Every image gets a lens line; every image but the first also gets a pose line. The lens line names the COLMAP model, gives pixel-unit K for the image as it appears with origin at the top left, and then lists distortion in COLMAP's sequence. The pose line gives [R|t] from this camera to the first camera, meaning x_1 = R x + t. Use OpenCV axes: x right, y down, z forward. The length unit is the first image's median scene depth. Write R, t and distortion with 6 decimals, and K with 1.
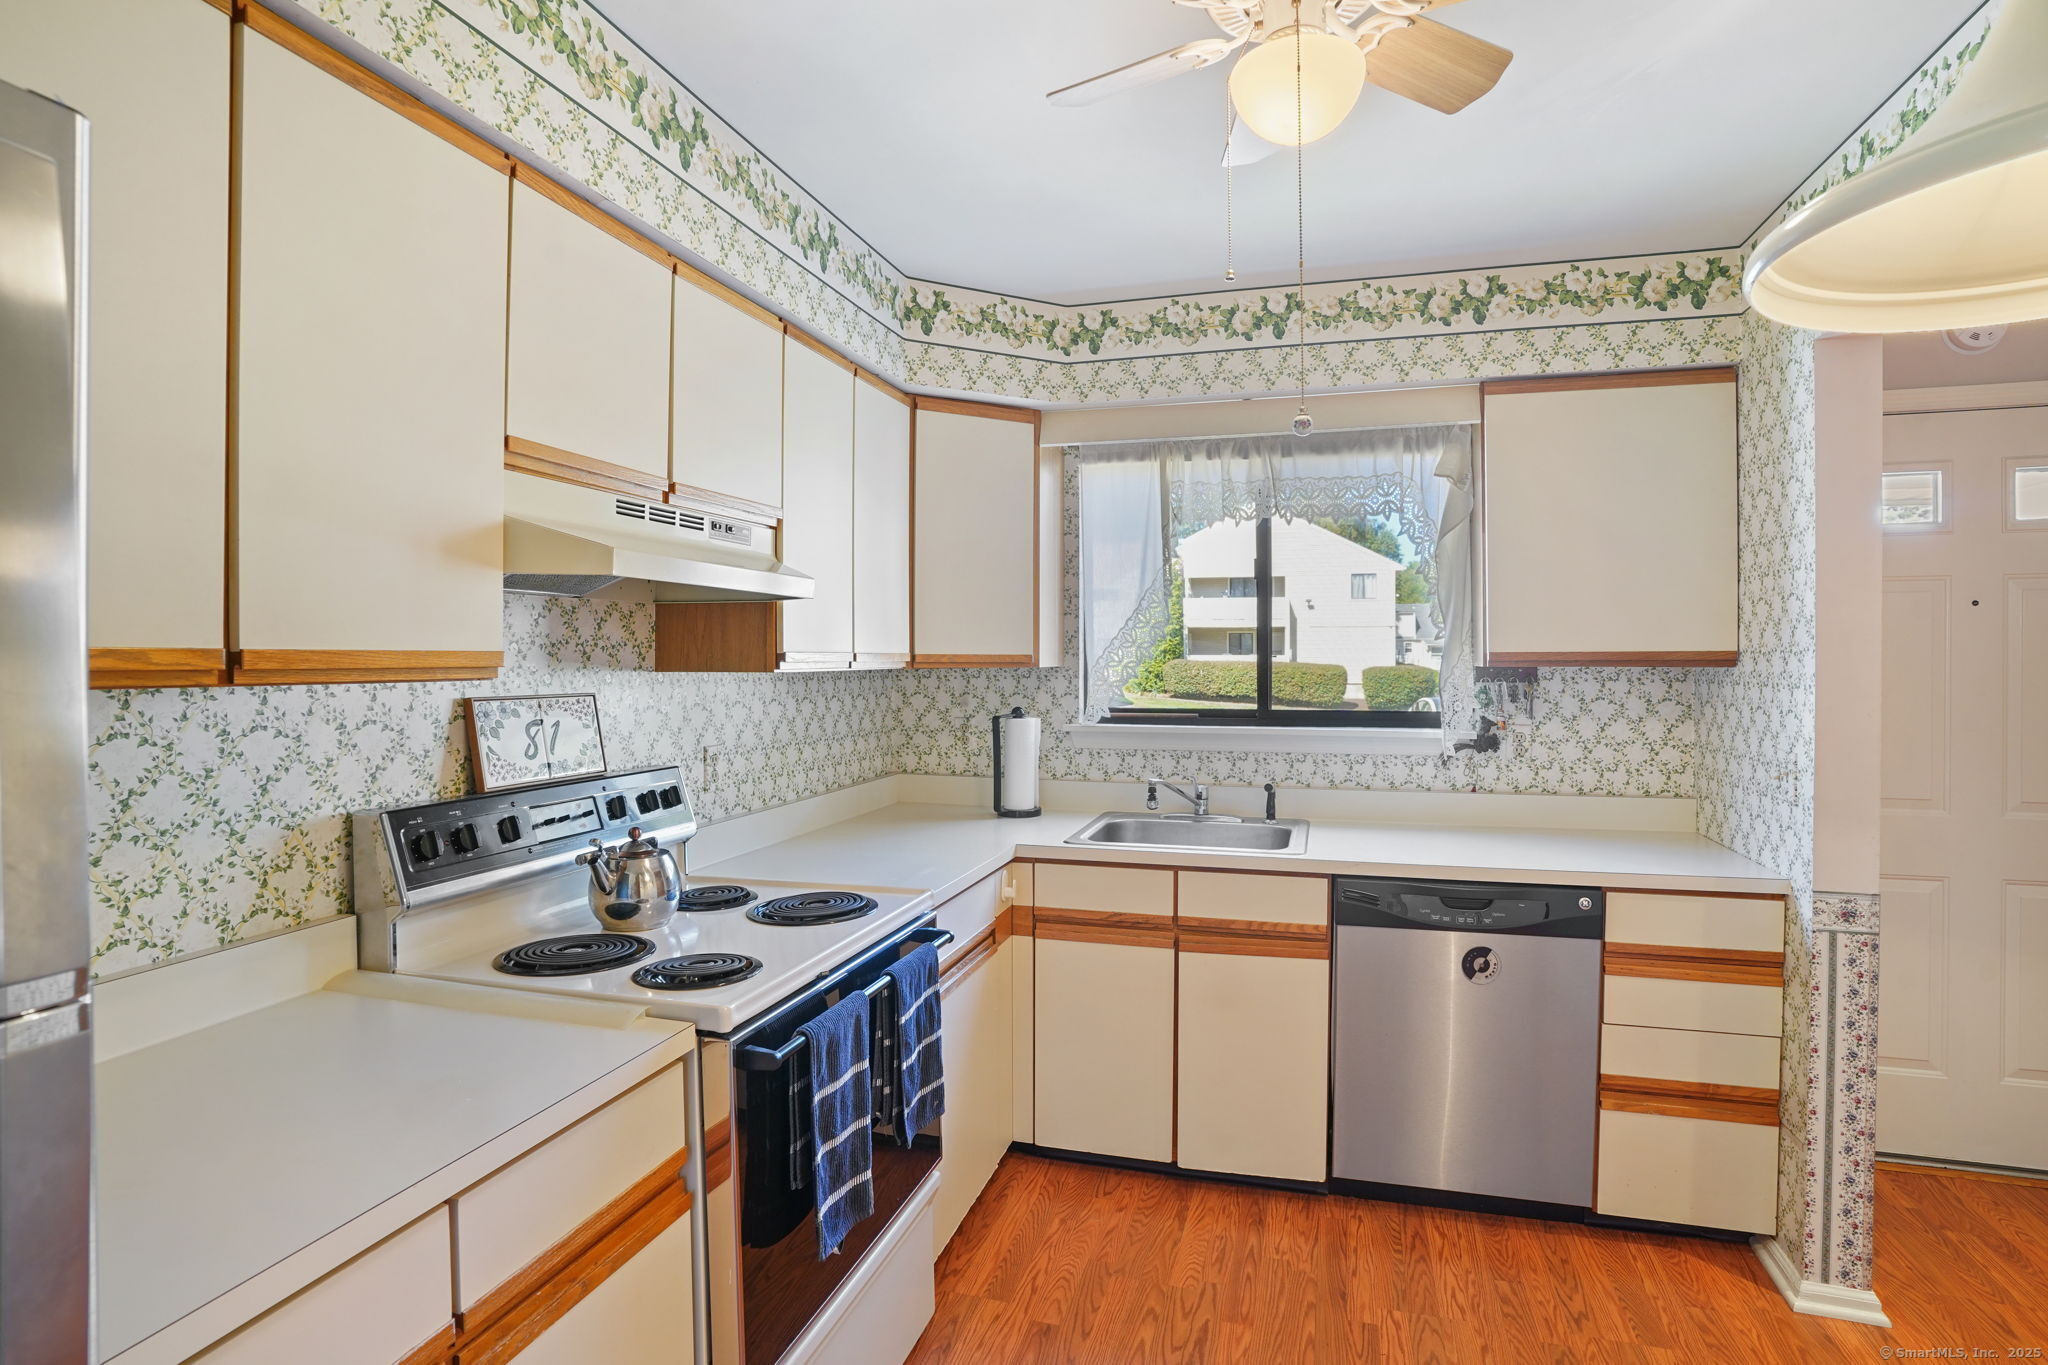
lens RADIAL K [[1030.3, 0, 1023.3], [0, 1030.3, 663.4], [0, 0, 1]] dist [-0.005341, 0.001088]
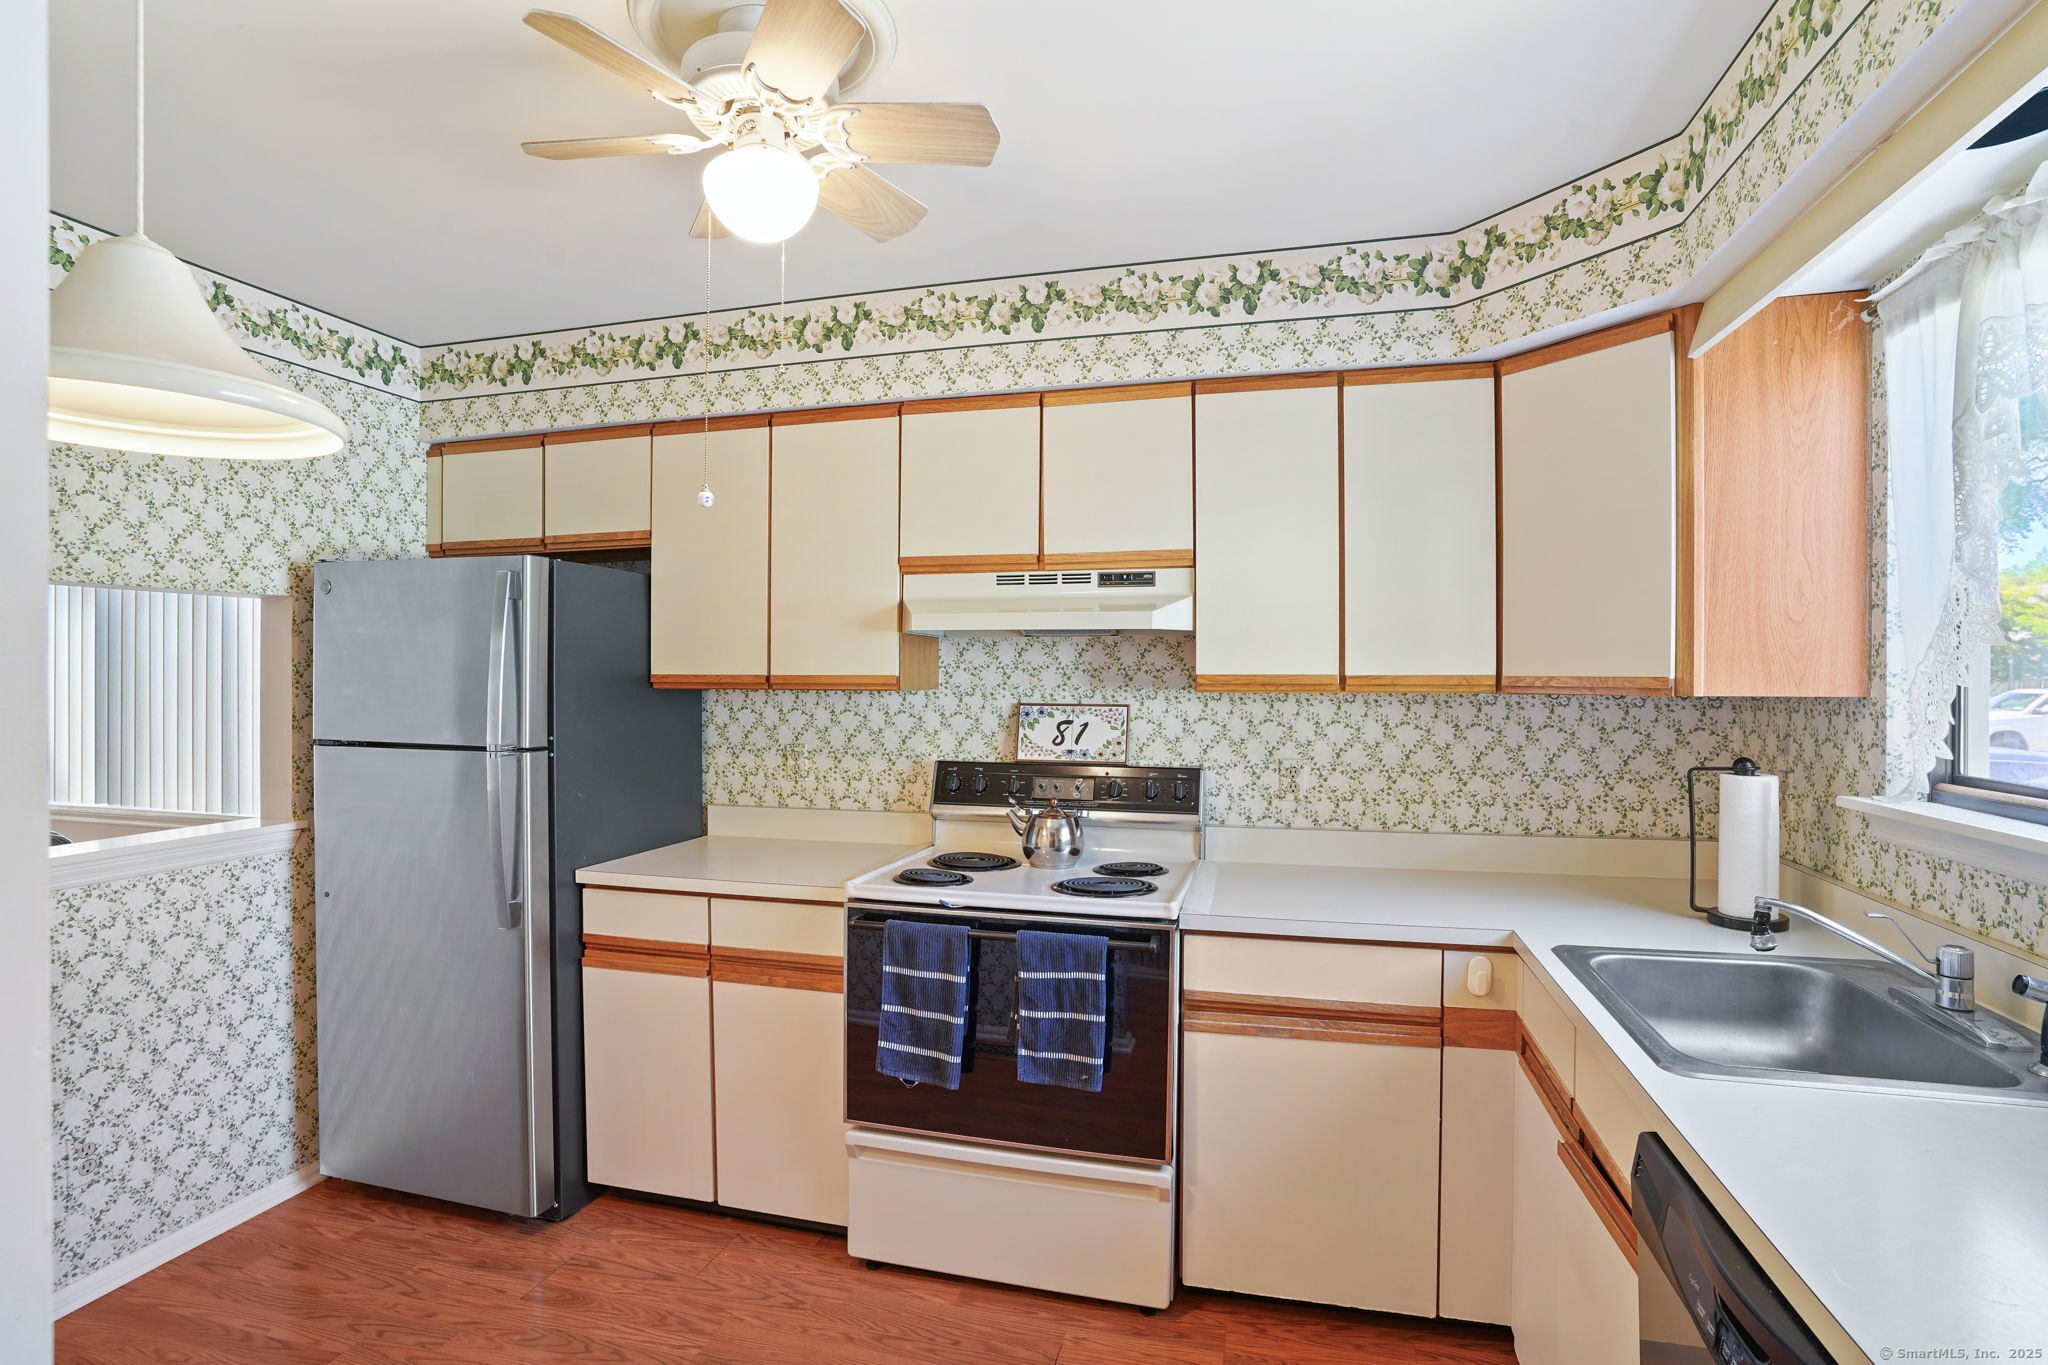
lens RADIAL K [[1030.3, 0, 1022.9], [0, 1030.3, 688.0], [0, 0, 1]] dist [-0.005341, 0.001088]
pose [[0.044257, 0.012042, -0.998948, 1.063609], [-0.005528, 0.999915, 0.011808, -0.009825], [0.999005, 0.005000, 0.044319, 0.902348]]
